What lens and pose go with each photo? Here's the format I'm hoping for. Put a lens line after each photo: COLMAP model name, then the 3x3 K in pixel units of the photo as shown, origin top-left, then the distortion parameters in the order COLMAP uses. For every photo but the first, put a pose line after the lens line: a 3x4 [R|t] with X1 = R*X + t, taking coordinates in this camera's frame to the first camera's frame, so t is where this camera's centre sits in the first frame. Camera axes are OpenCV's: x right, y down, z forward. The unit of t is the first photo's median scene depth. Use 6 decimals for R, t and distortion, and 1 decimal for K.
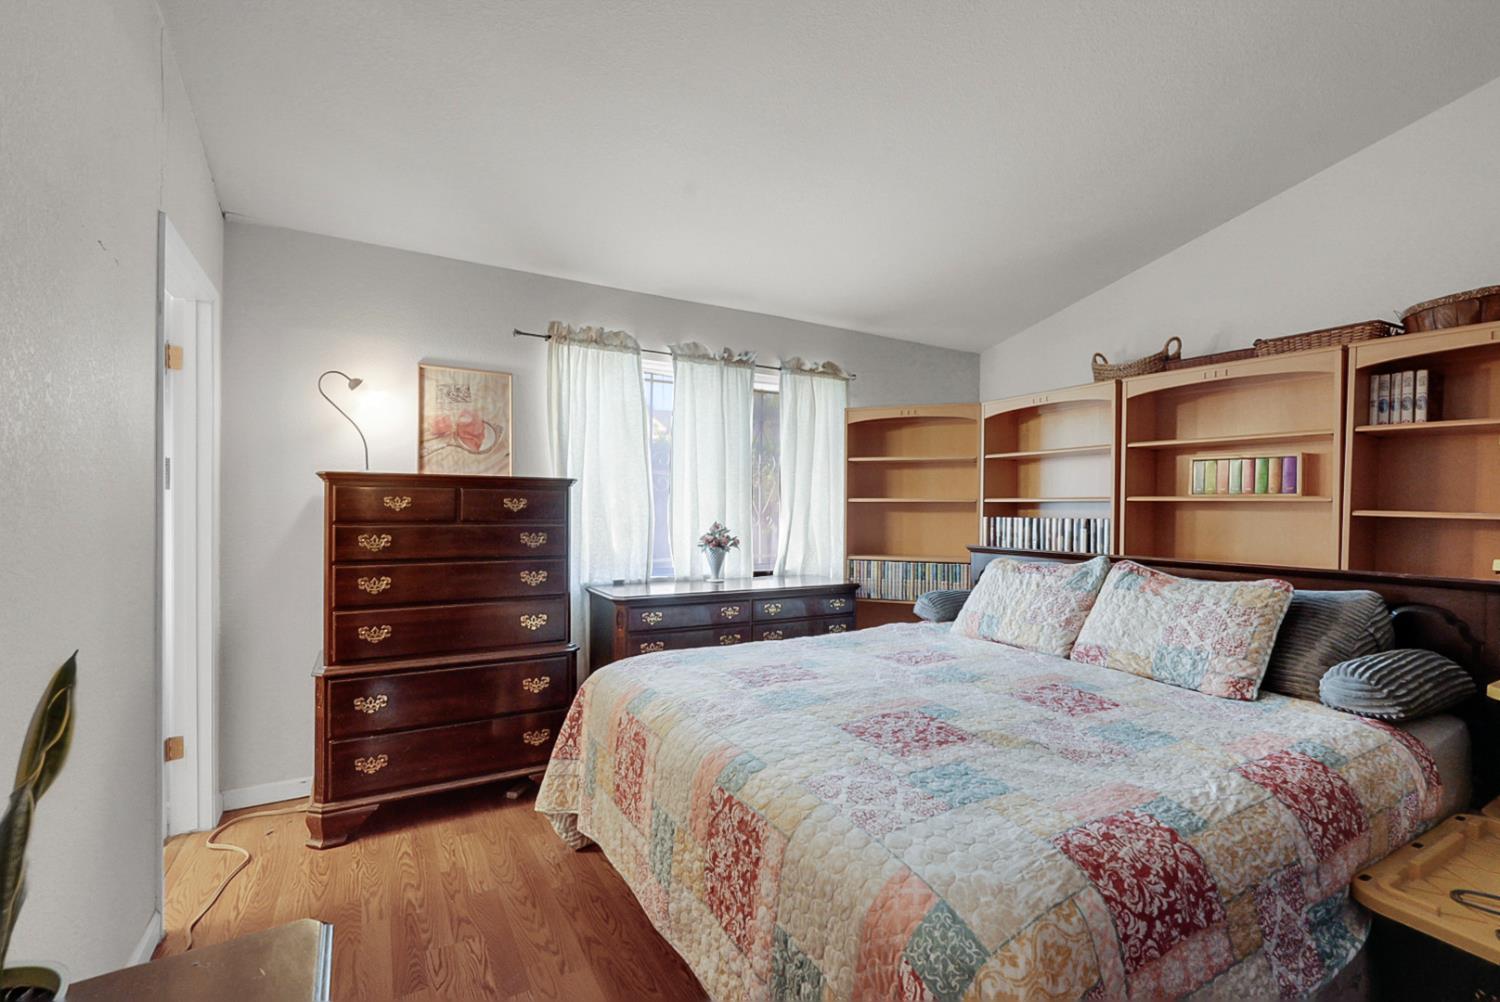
lens RADIAL K [[665.4, 0, 744.3], [0, 665.4, 504.5], [0, 0, 1]] dist [-0.017194, 0.008449]
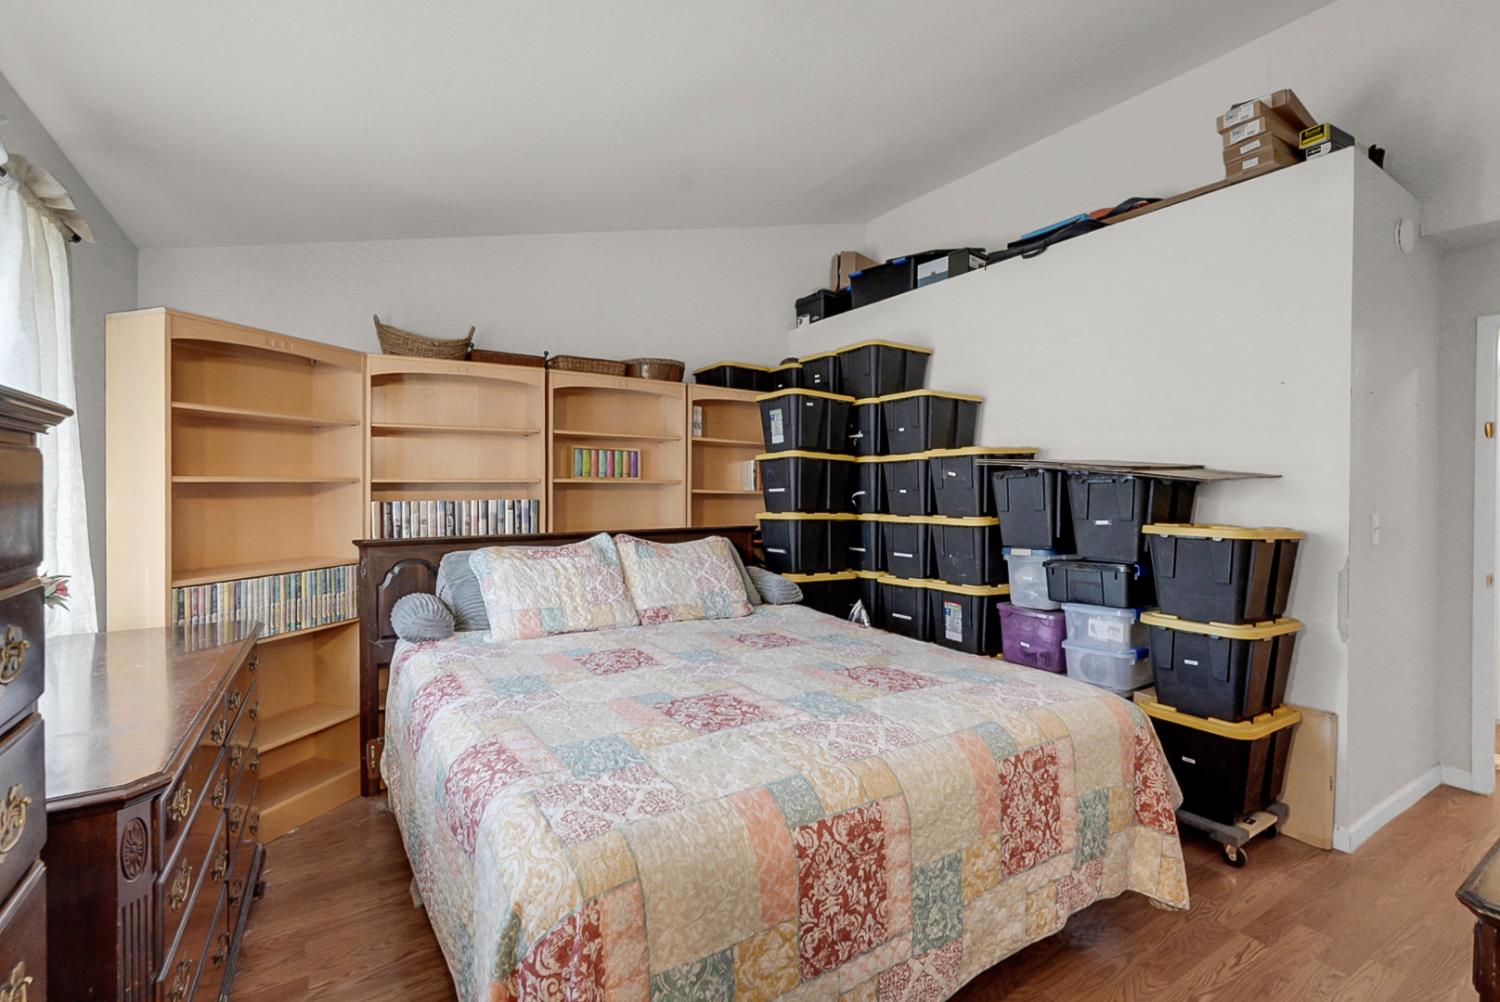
lens RADIAL K [[665.4, 0, 744.3], [0, 665.4, 504.5], [0, 0, 1]] dist [-0.017194, 0.008449]
pose [[-0.045608, -0.029558, 0.998522, -0.560031], [0.010931, 0.999488, 0.030085, 0.002460], [-0.998900, 0.012287, -0.045262, 0.740550]]
